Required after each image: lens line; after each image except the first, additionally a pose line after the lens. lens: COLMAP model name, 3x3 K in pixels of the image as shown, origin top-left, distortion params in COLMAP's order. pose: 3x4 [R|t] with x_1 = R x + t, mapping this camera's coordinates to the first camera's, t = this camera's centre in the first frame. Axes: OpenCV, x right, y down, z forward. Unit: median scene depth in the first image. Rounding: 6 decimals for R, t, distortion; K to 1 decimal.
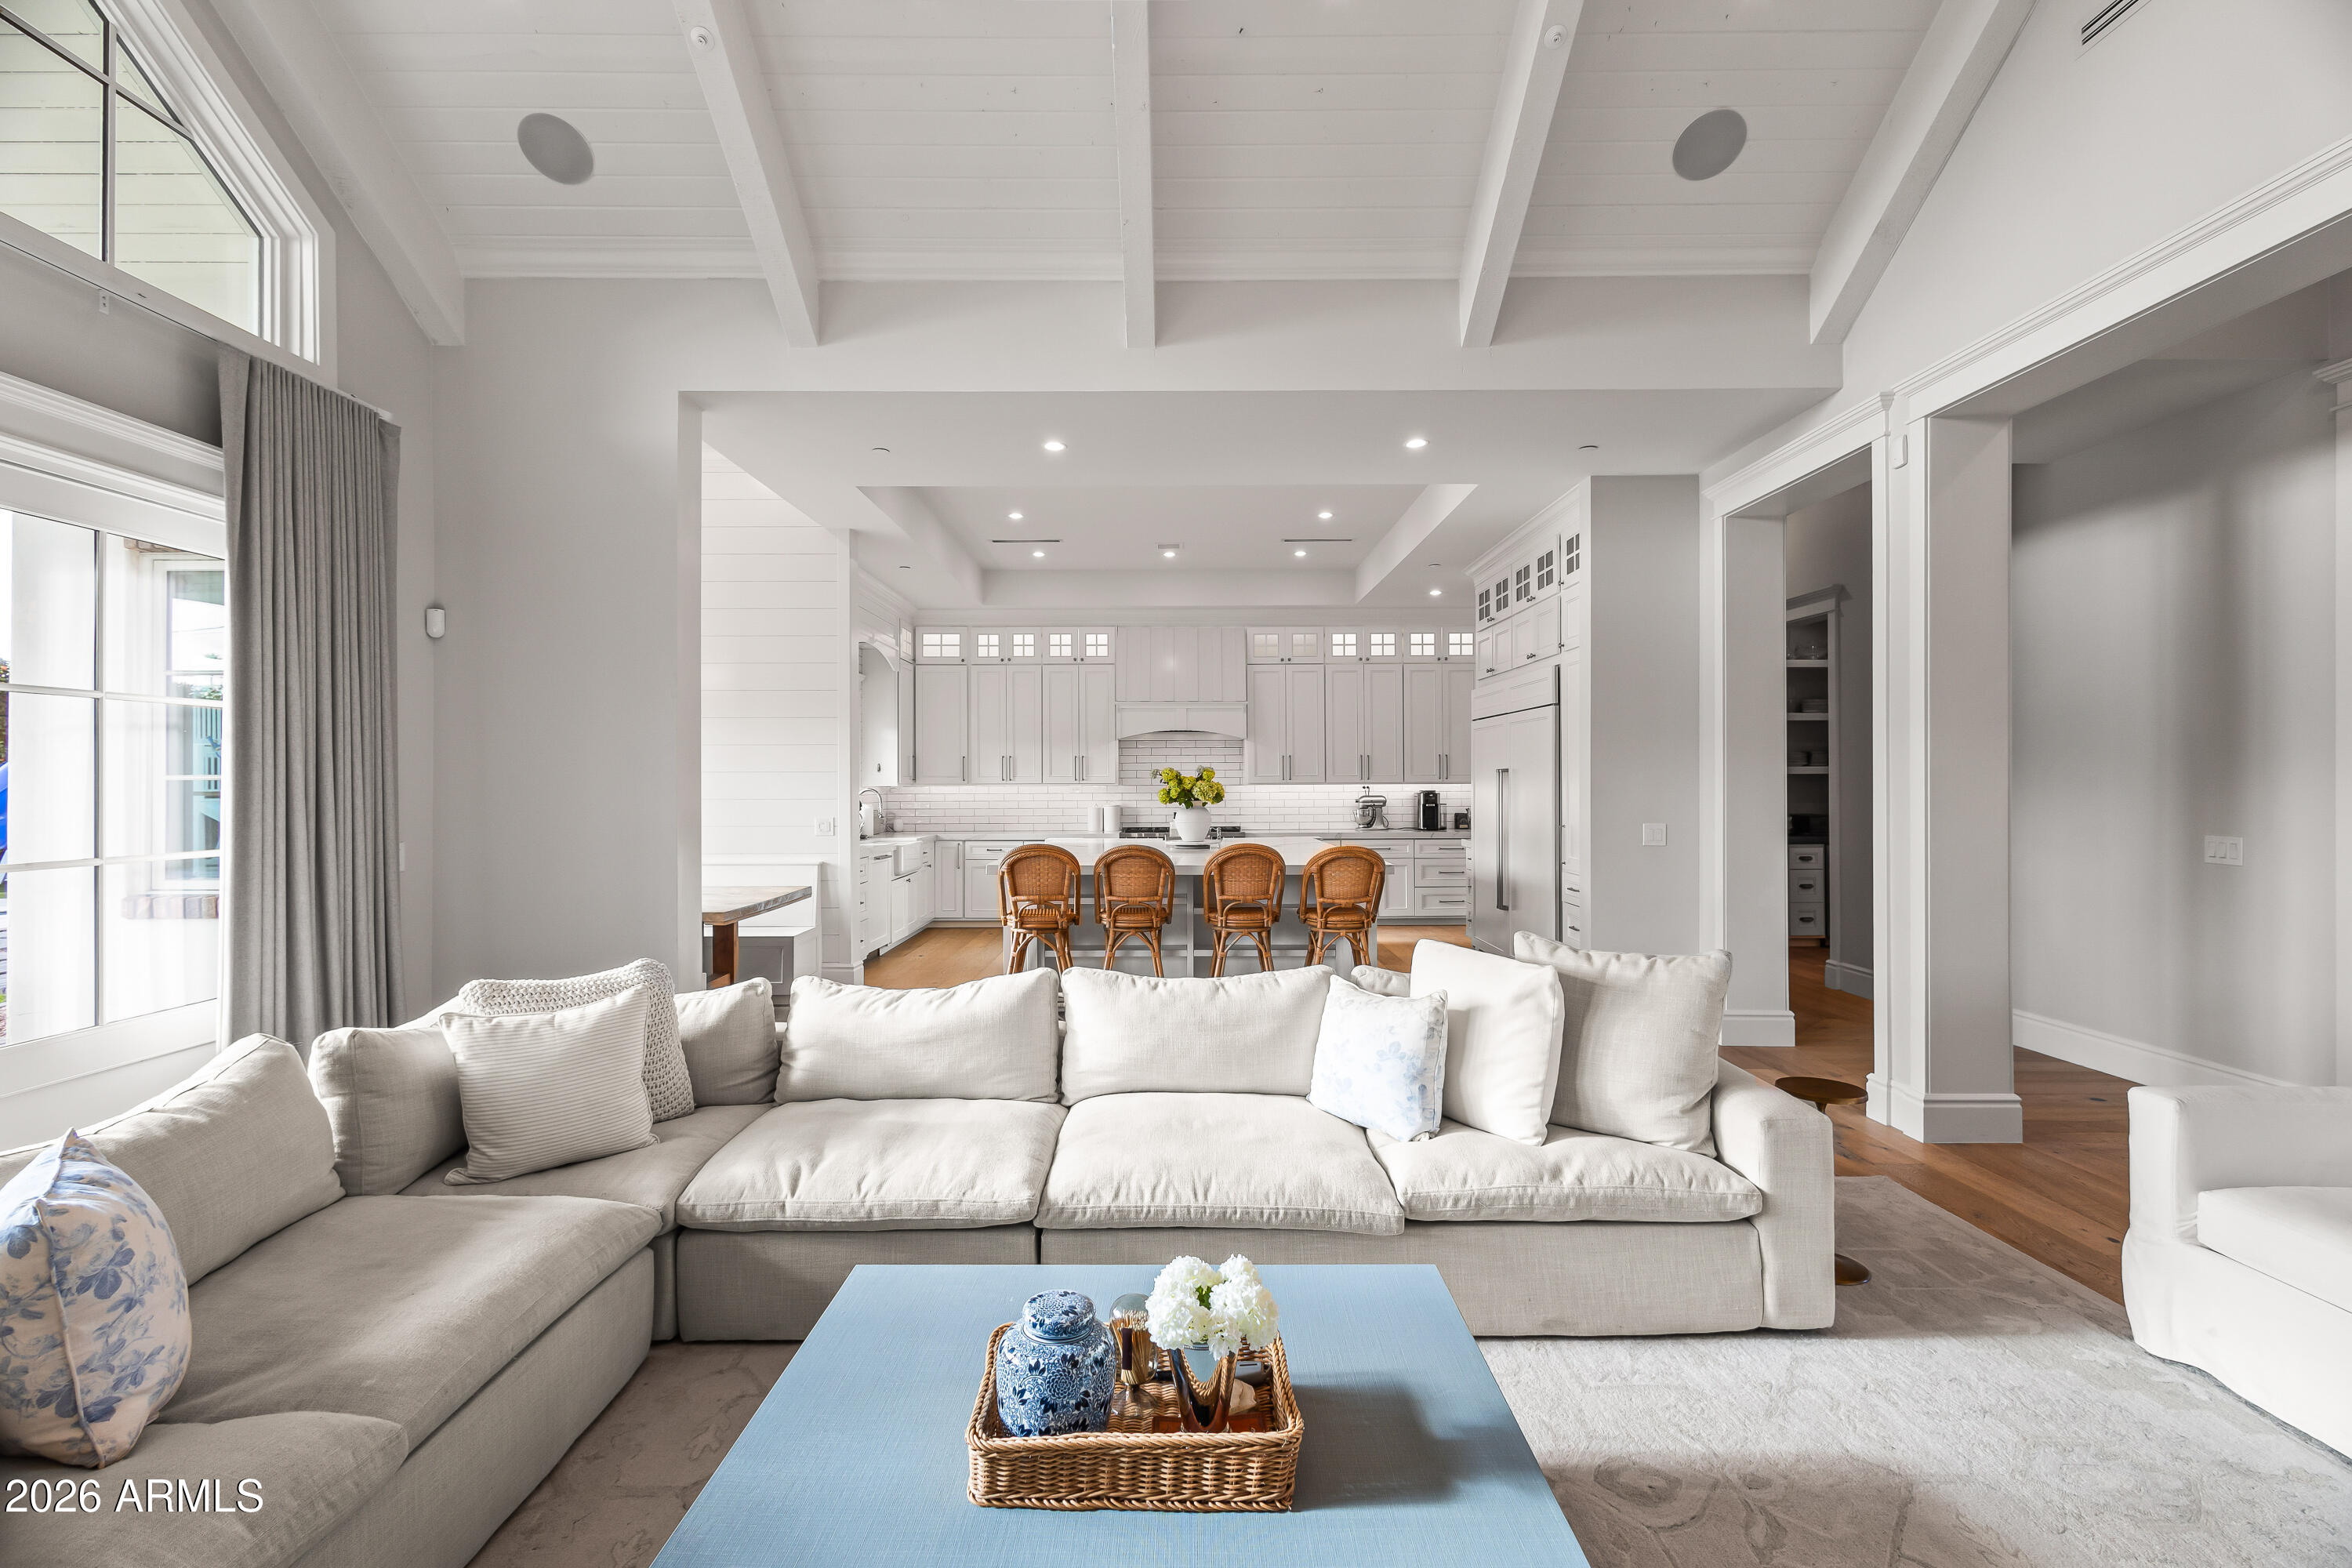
lens RADIAL K [[1074.8, 0, 1176.0], [0, 1074.8, 784.0], [0, 0, 1]] dist [0.004770, -0.001016]
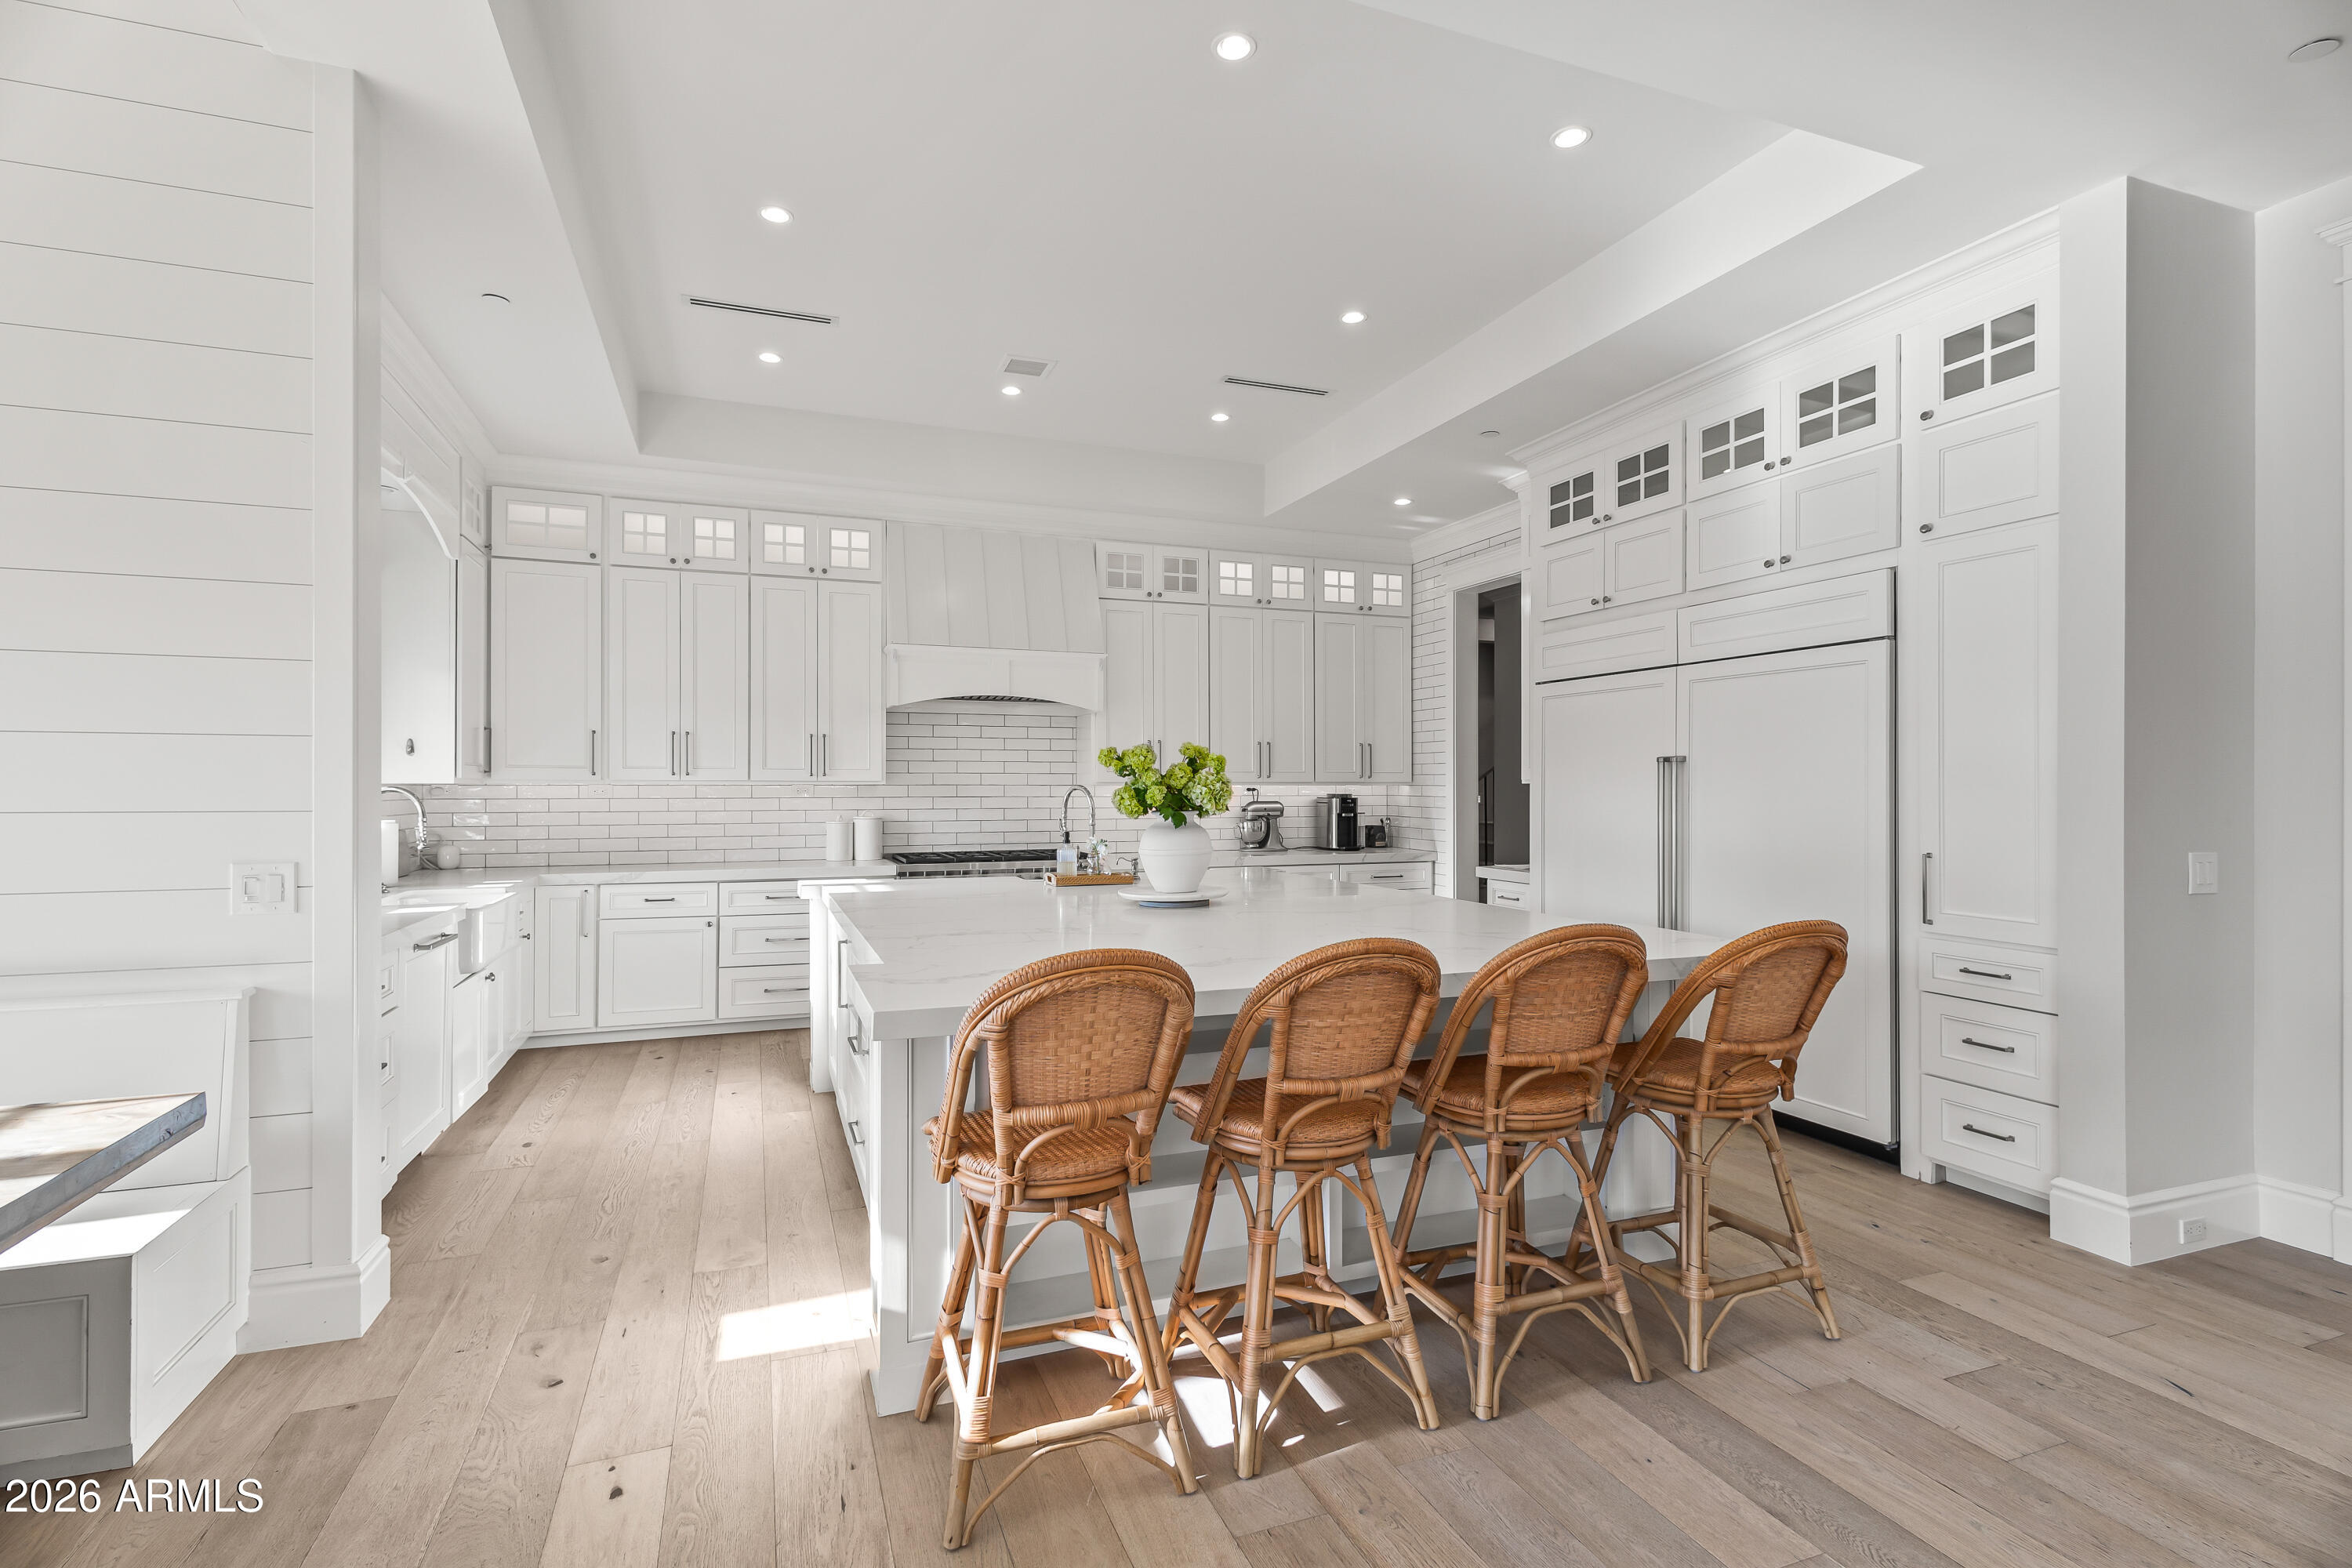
lens RADIAL K [[1086.6, 0, 1195.2], [0, 1086.6, 785.4], [0, 0, 1]] dist [0.007521, 0.000117]
pose [[0.928567, 0.005020, 0.371130, -0.354431], [-0.002725, 0.999974, -0.006707, 0.015288], [-0.371154, 0.005217, 0.928557, 1.109172]]
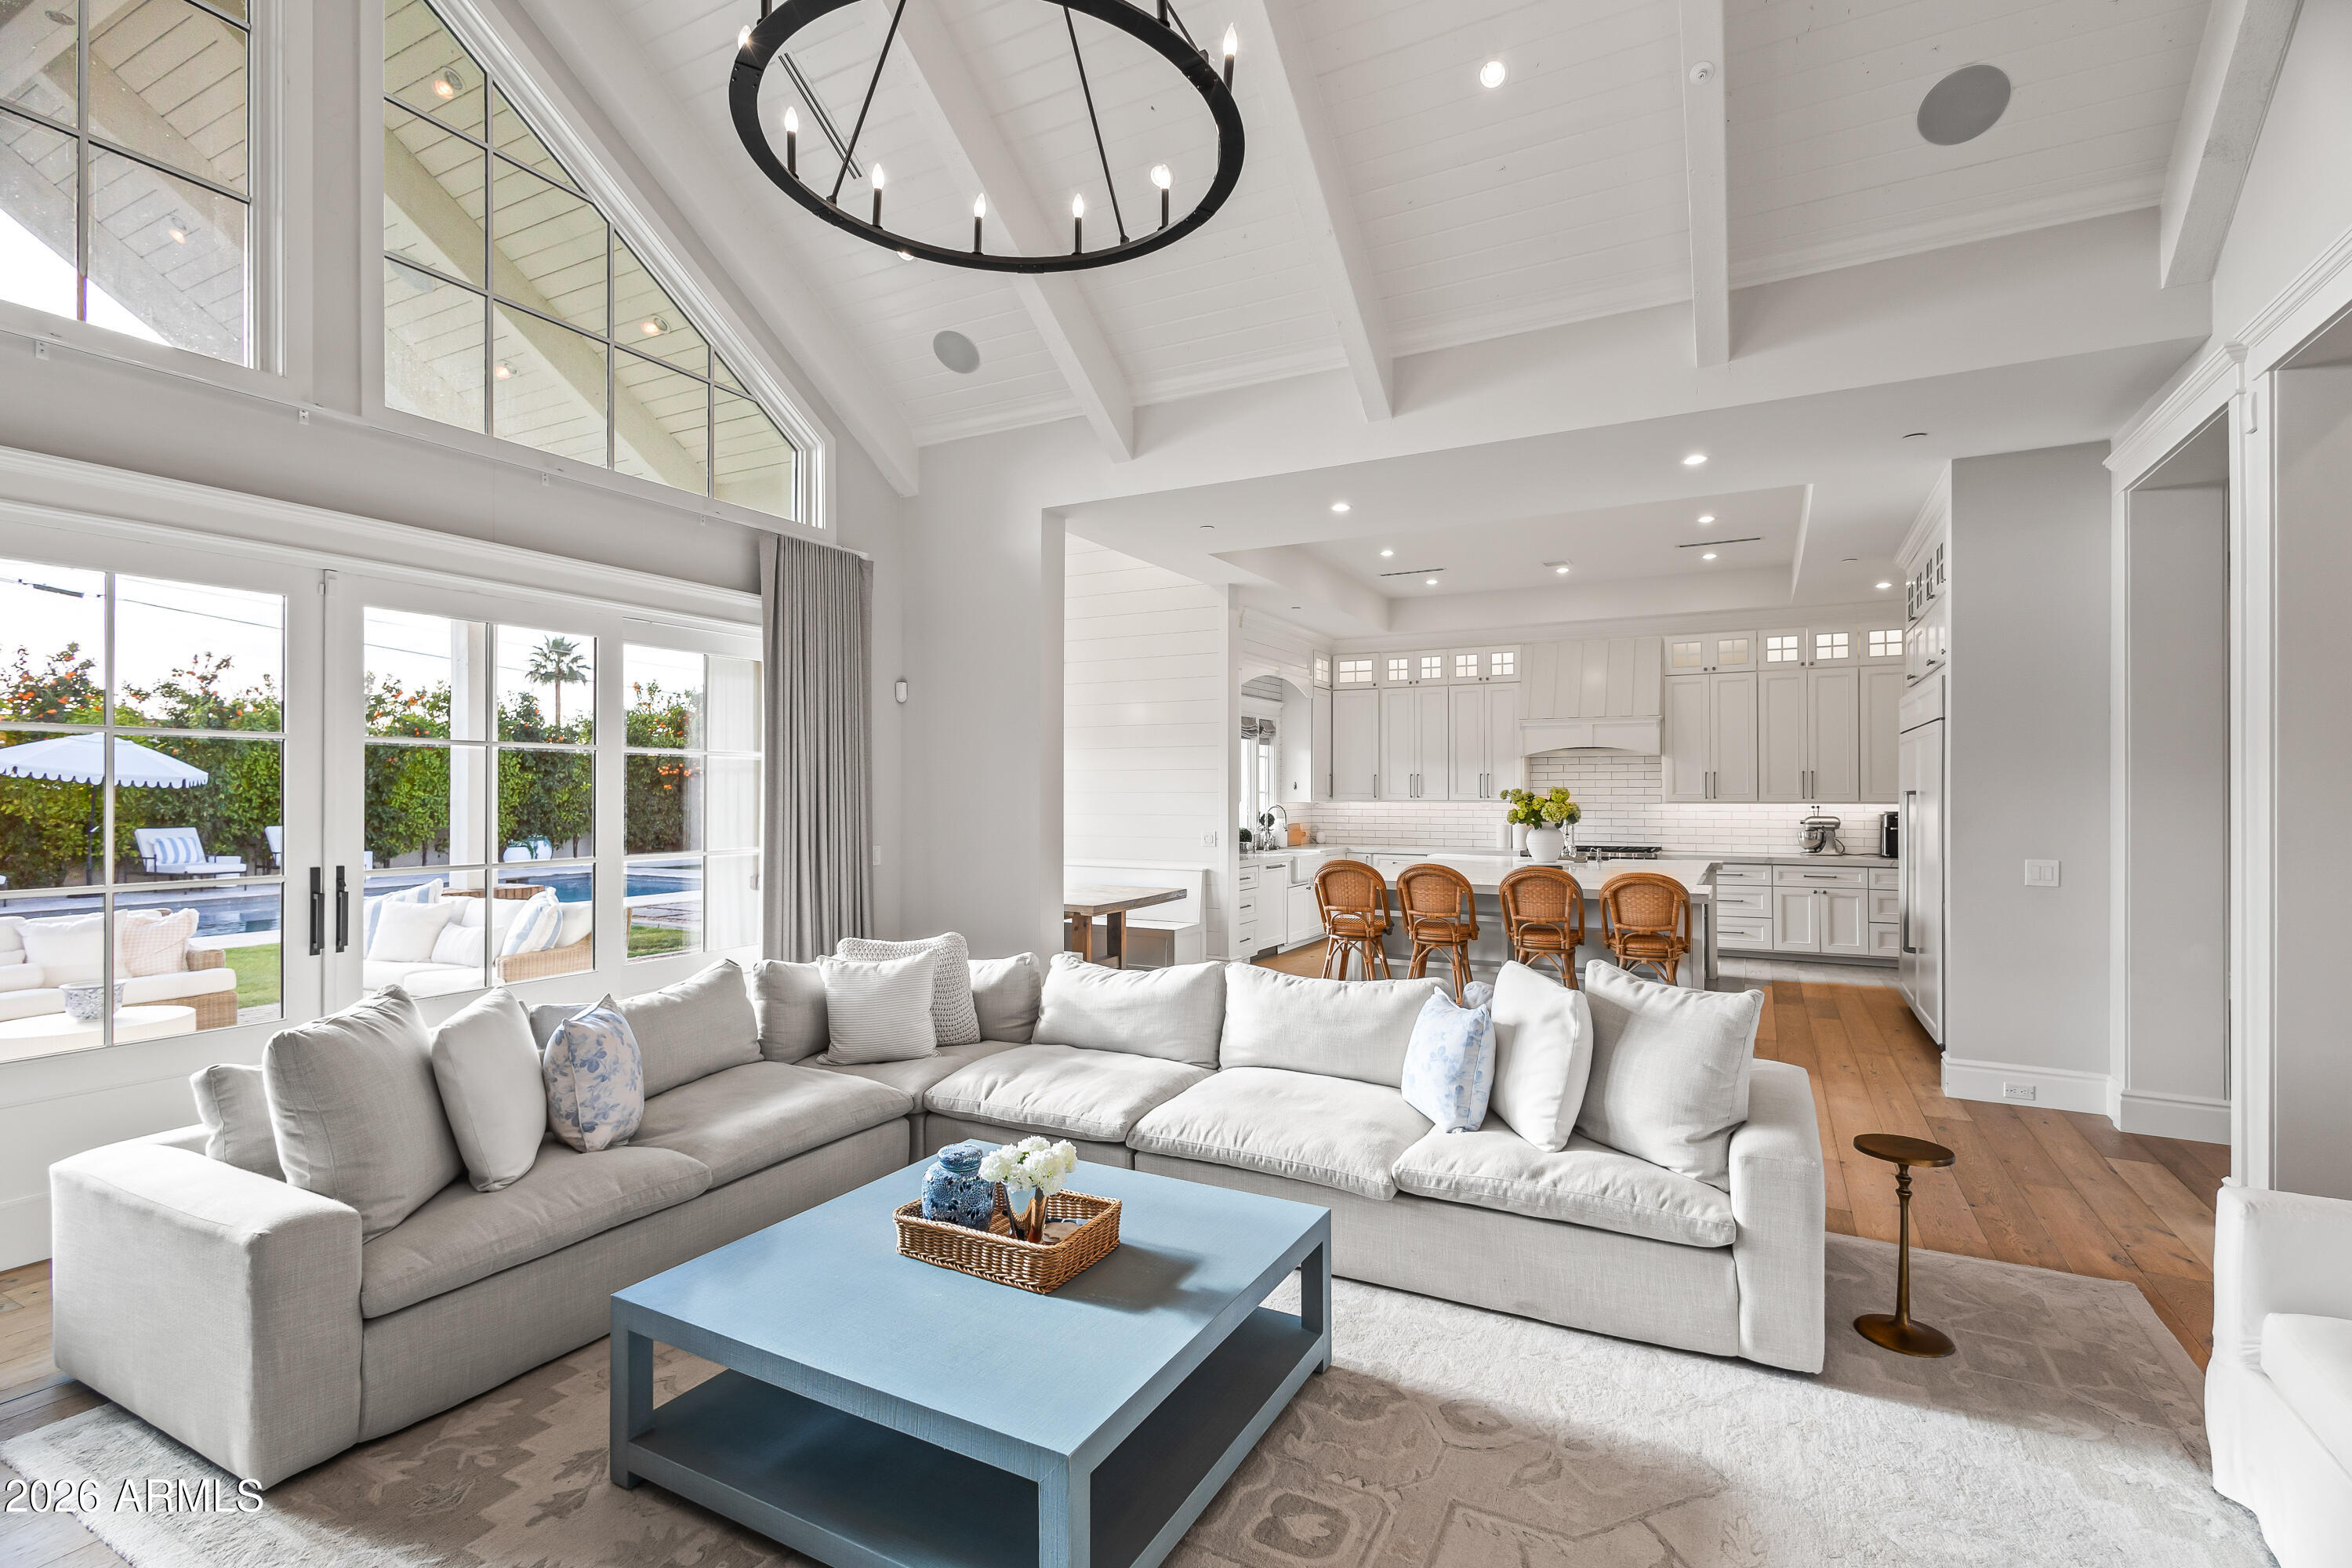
lens RADIAL K [[1081.1, 0, 1174.5], [0, 1081.1, 790.3], [0, 0, 1]] dist [0.004712, -0.000887]
pose [[0.882007, 0.002307, -0.471231, 0.397329], [-0.003425, 0.999993, -0.001515, -0.023300], [0.471224, 0.002950, 0.882009, -0.119533]]
